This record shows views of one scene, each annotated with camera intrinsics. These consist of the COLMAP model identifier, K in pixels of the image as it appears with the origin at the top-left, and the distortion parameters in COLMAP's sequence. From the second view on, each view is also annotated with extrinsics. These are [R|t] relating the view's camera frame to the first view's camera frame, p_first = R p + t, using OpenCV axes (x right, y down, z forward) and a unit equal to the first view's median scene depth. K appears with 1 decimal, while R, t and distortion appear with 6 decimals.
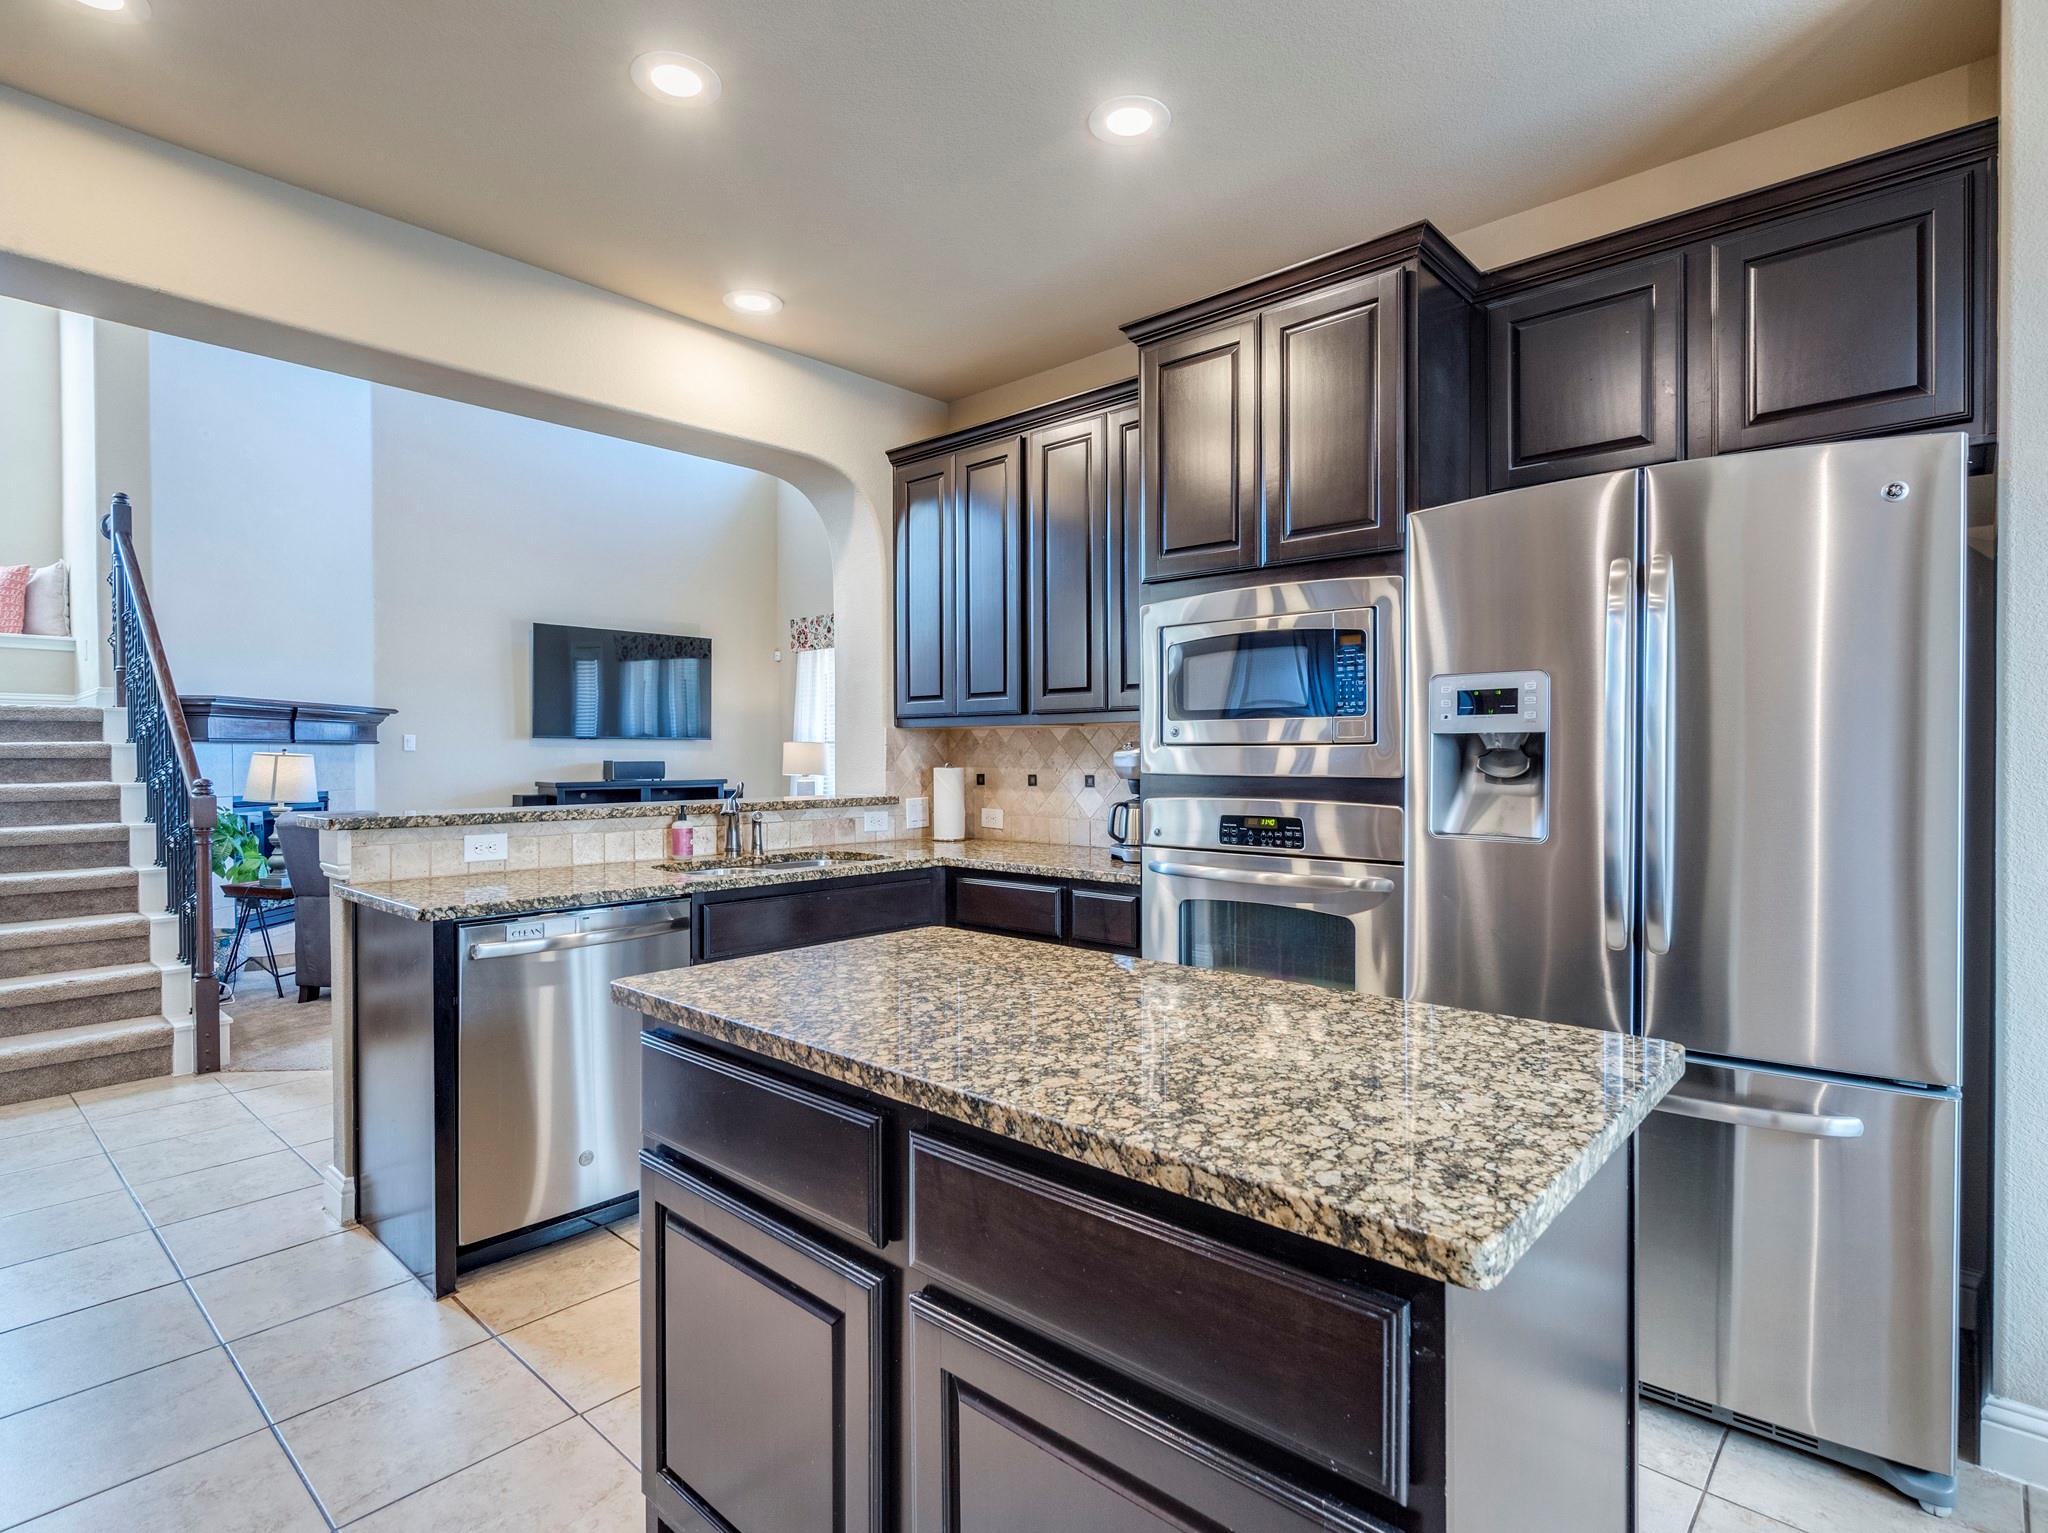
lens RADIAL K [[1062.5, 0, 1023.3], [0, 1062.5, 762.6], [0, 0, 1]] dist [-0.009292, 0.004860]
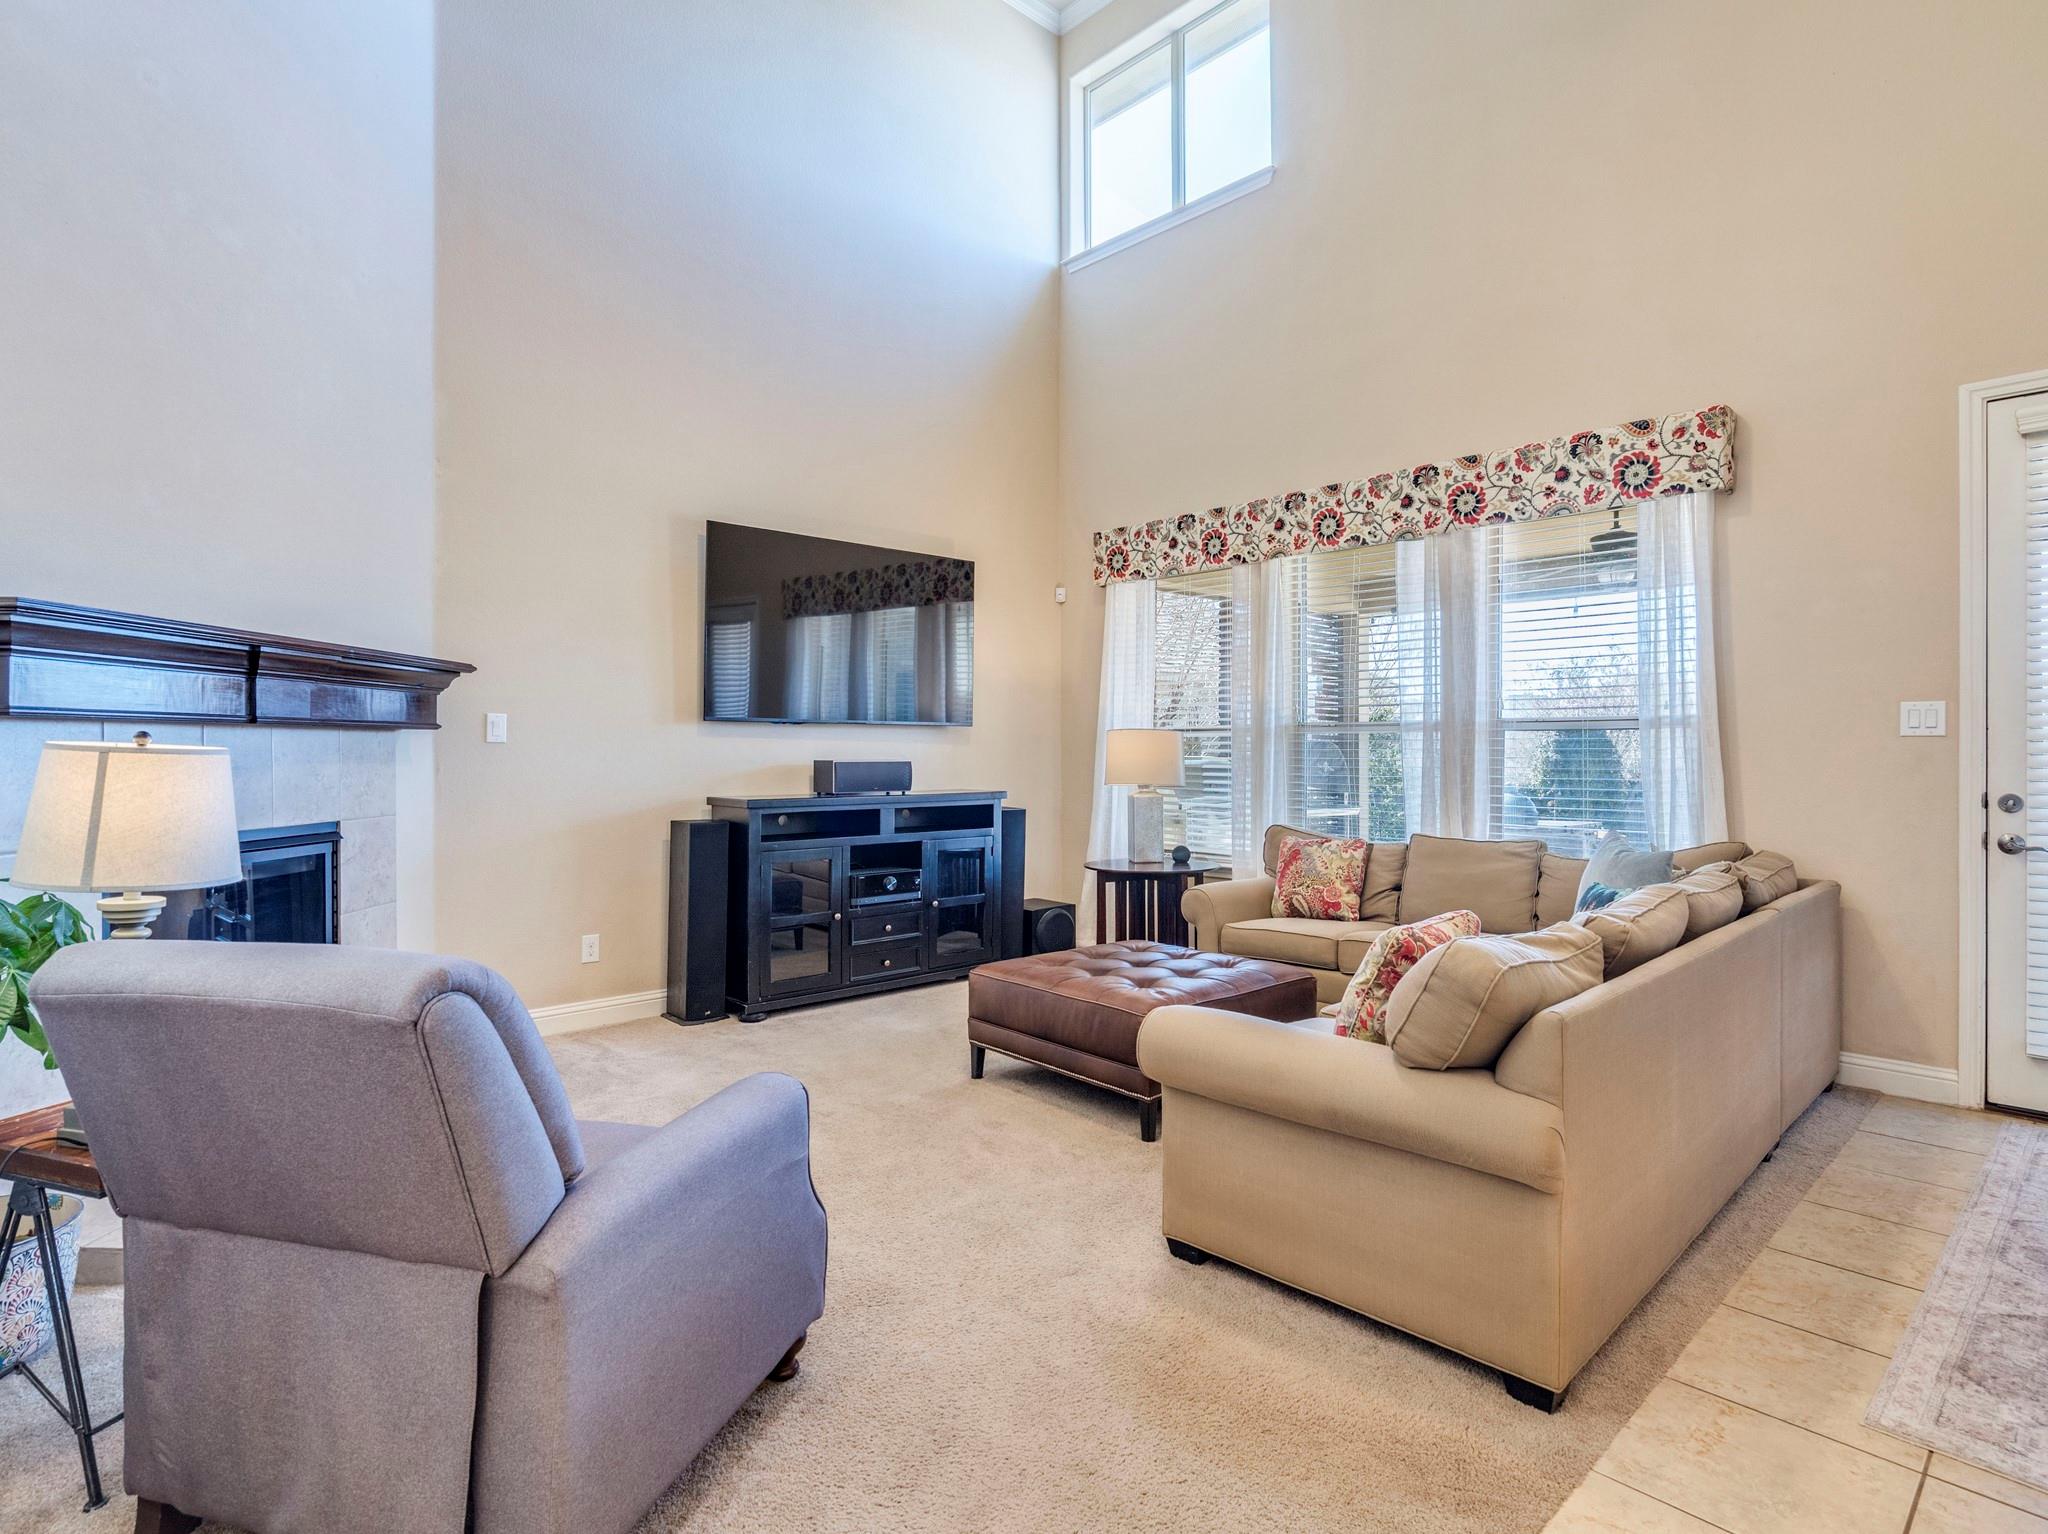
lens RADIAL K [[1062.5, 0, 1004.8], [0, 1062.5, 755.8], [0, 0, 1]] dist [-0.009292, 0.004860]
pose [[0.996117, 0.005731, -0.087856, -0.627916], [-0.005918, 0.999981, -0.001868, -0.010503], [0.087844, 0.002381, 0.996131, 1.112260]]
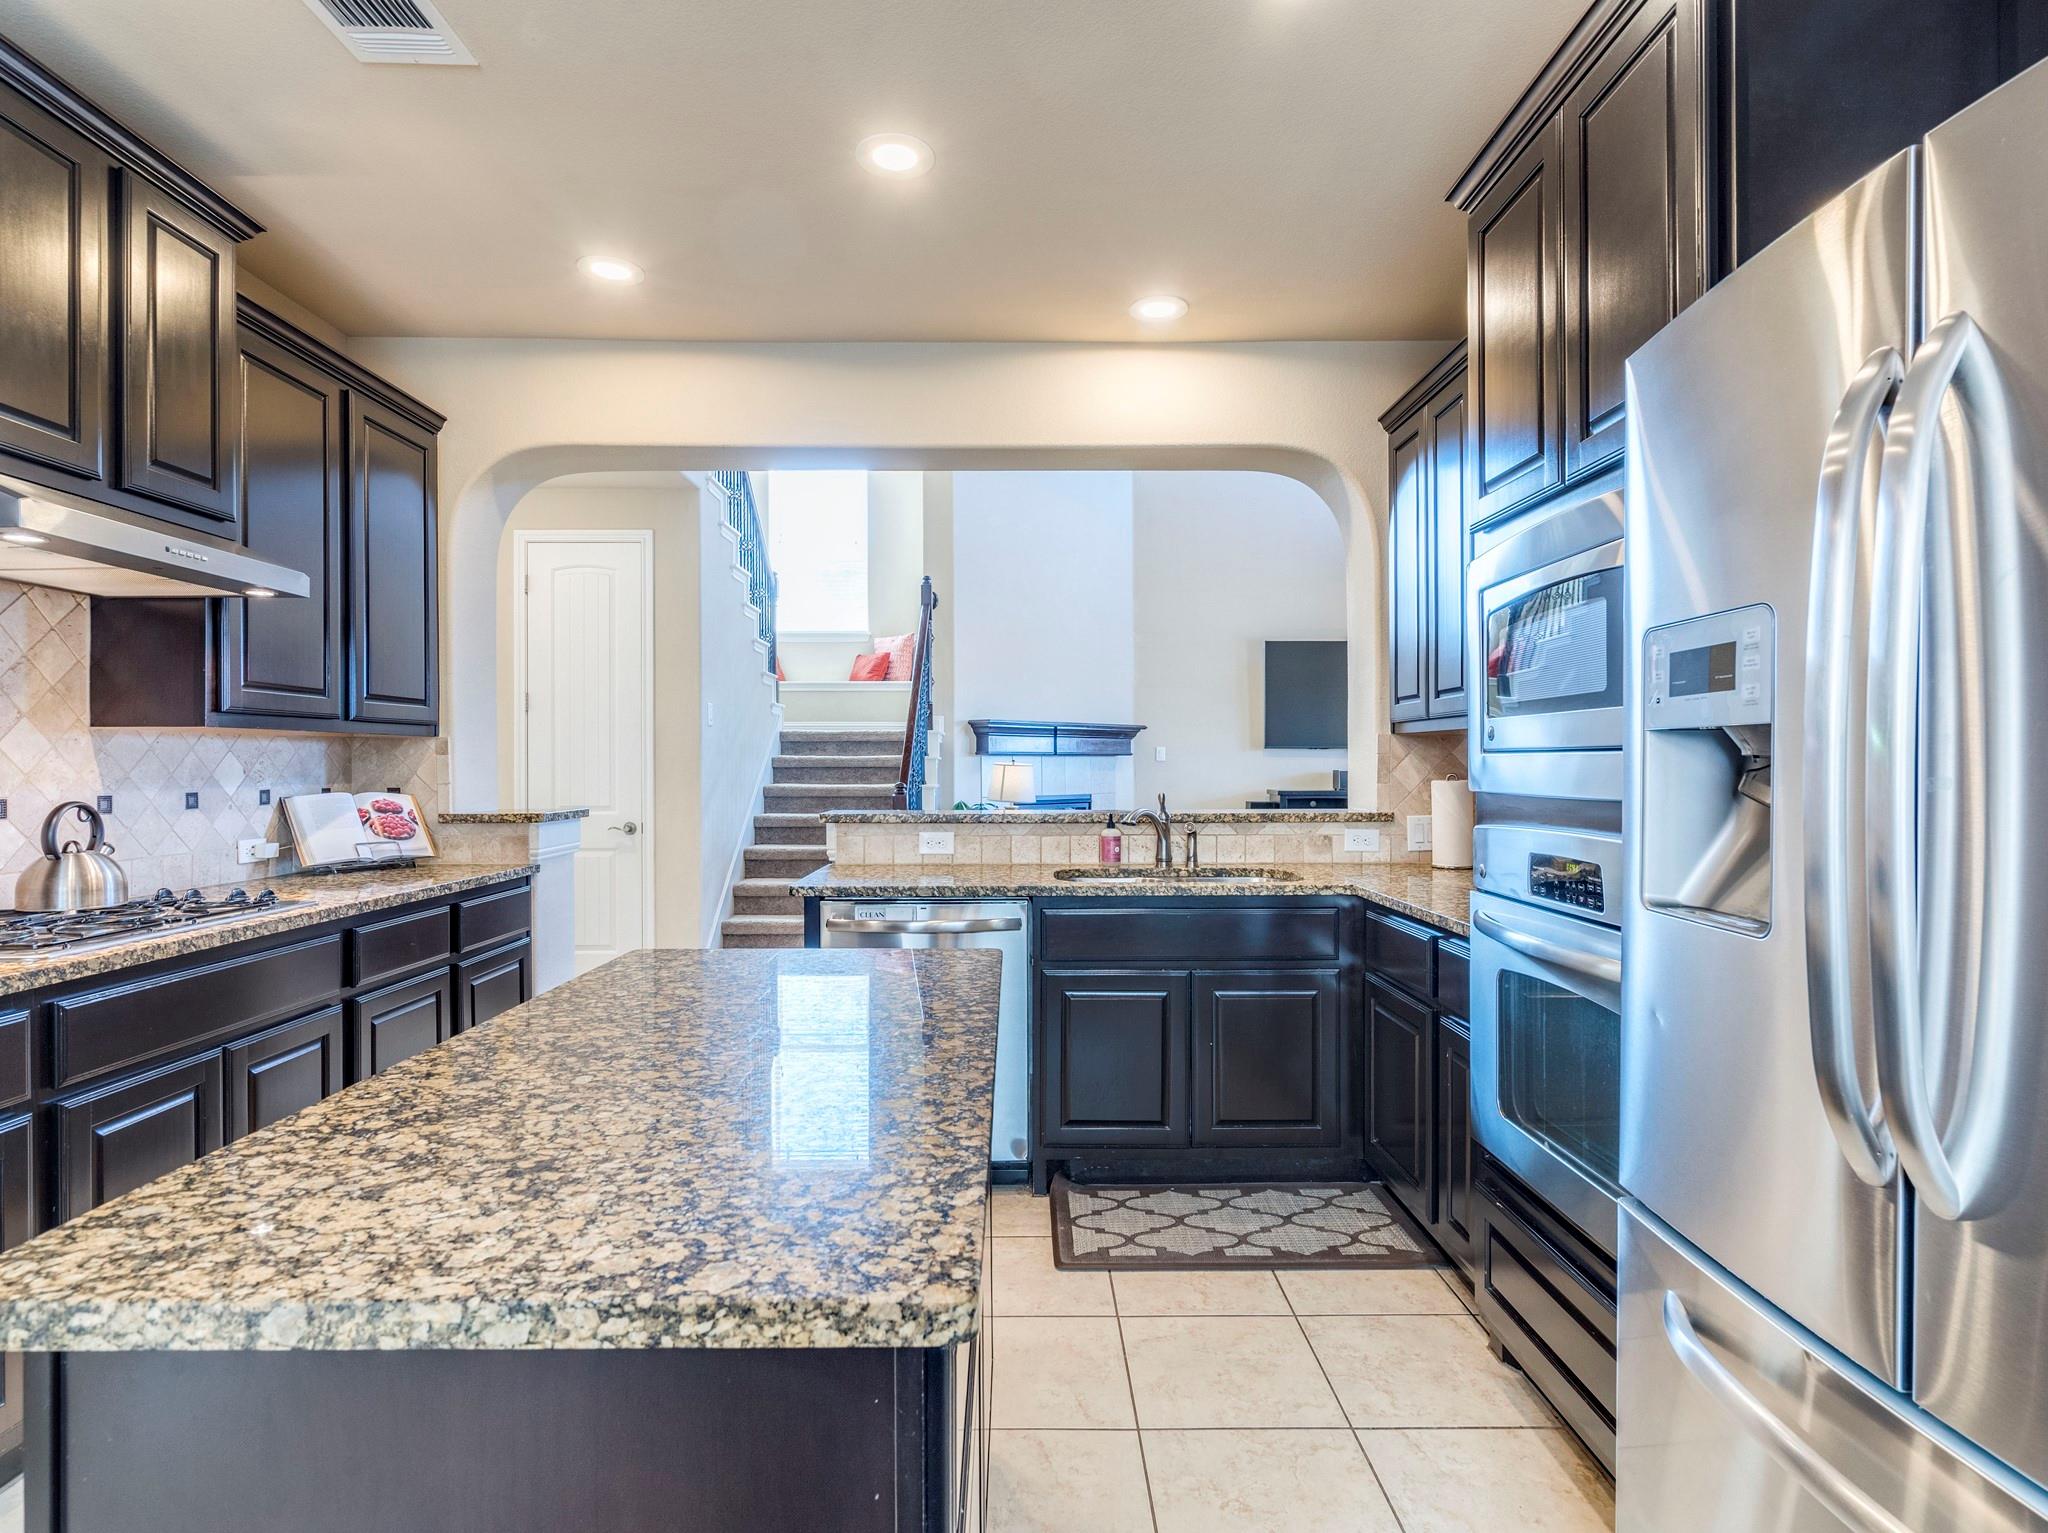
lens RADIAL K [[1062.5, 0, 1027.1], [0, 1062.5, 768.6], [0, 0, 1]] dist [-0.009292, 0.004860]
pose [[0.671756, 0.003841, -0.740763, 0.423136], [-0.006137, 0.999981, -0.000380, -0.002887], [0.740747, 0.004801, 0.671767, 0.262856]]
